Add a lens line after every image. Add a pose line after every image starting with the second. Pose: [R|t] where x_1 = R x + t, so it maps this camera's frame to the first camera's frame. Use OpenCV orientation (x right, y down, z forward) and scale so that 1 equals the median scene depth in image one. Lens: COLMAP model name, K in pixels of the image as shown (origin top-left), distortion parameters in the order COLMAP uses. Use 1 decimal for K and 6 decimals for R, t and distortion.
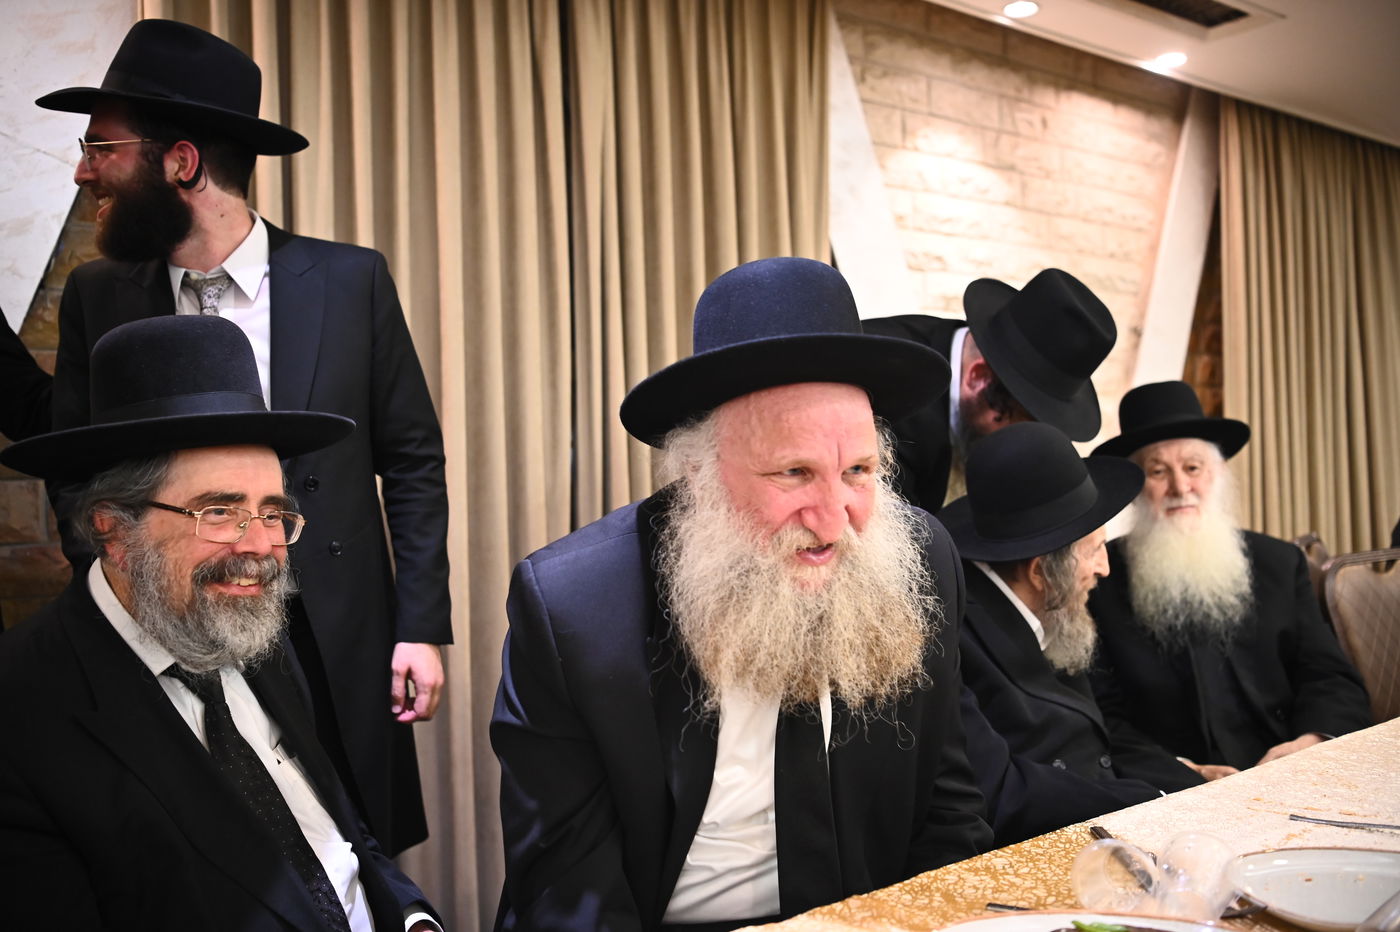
lens RADIAL K [[1175.4, 0, 669.3], [0, 1175.4, 444.6], [0, 0, 1]] dist [-0.043197, 0.046514]
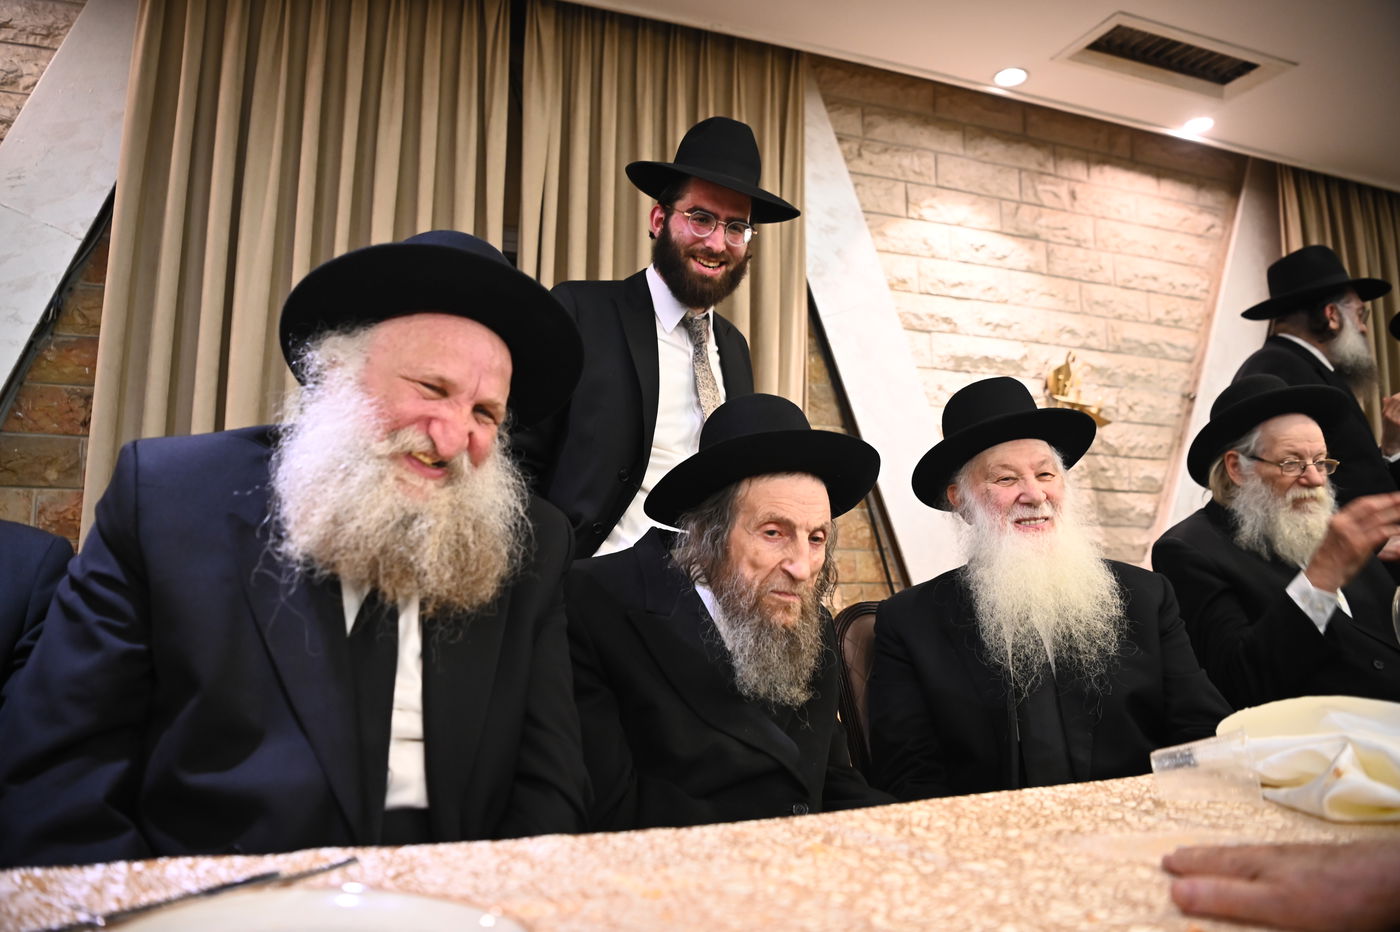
lens RADIAL K [[955.3, 0, 685.2], [0, 955.3, 473.1], [0, 0, 1]] dist [-0.076691, 0.015388]
pose [[0.964484, -0.005141, -0.264093, 0.219163], [-0.018714, 0.995968, -0.087730, 0.050523], [0.263479, 0.089557, 0.960499, 0.144875]]
